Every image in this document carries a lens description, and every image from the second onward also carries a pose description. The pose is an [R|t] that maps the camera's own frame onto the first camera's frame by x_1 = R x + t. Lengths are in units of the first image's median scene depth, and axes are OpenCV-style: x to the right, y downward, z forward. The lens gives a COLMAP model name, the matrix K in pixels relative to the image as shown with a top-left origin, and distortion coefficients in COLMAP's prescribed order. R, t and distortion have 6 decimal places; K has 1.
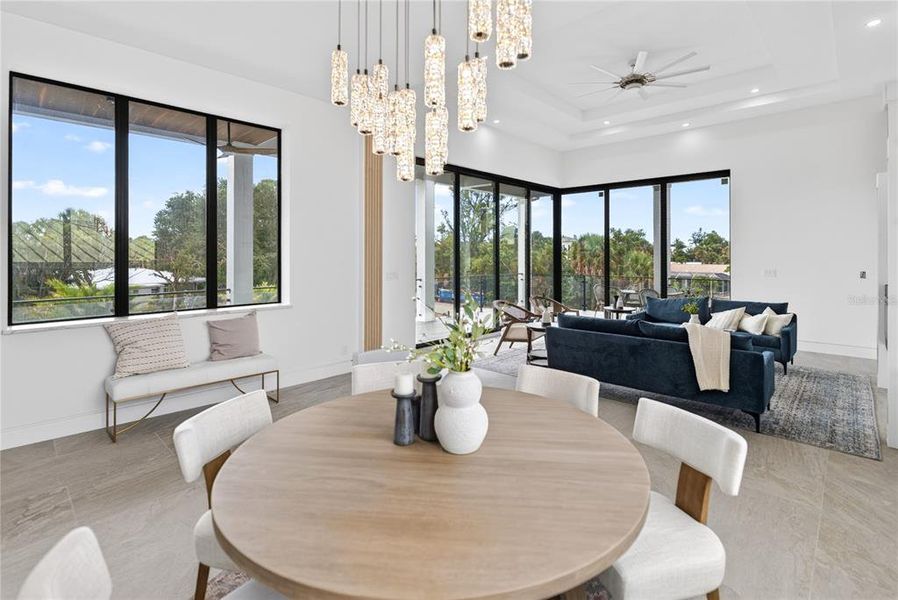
lens RADIAL K [[419.0, 0, 451.0], [0, 419.0, 255.7], [0, 0, 1]] dist [-0.004006, -0.000548]
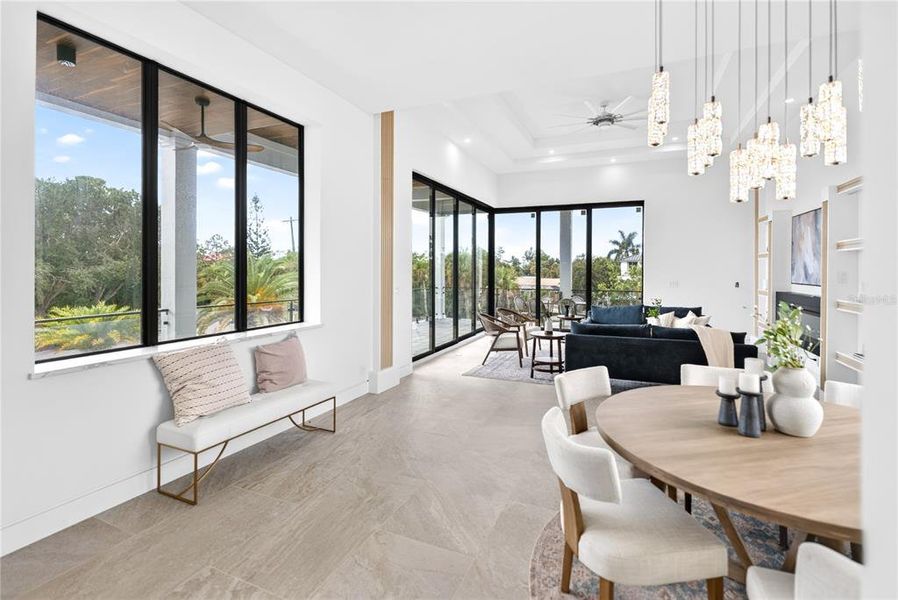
lens RADIAL K [[410.6, 0, 450.9], [0, 410.6, 275.2], [0, 0, 1]] dist [-0.000712, -0.000602]
pose [[0.943006, -0.000222, 0.332776, -0.344900], [-0.004113, 0.999916, 0.012320, 0.001249], [-0.332751, -0.012987, 0.942925, 0.064620]]
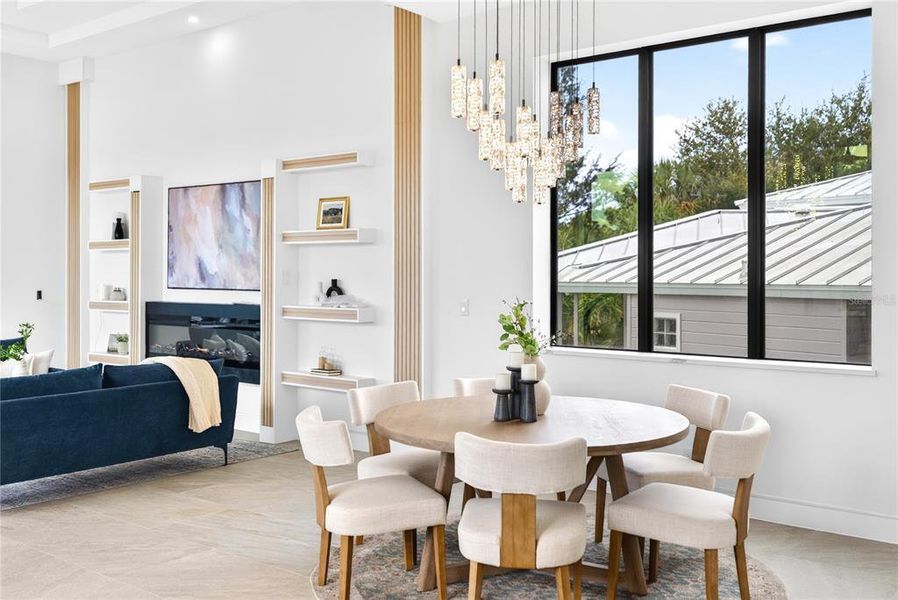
lens RADIAL K [[896.0, 0, 449.0], [0, 896.0, 300.0], [0, 0, 1]] dist [0.002677, -0.015334]
pose [[-0.073394, -0.026420, 0.996953, -0.740618], [-0.000110, 0.999649, 0.026483, 0.011025], [-0.997303, 0.001834, -0.073371, 0.404803]]
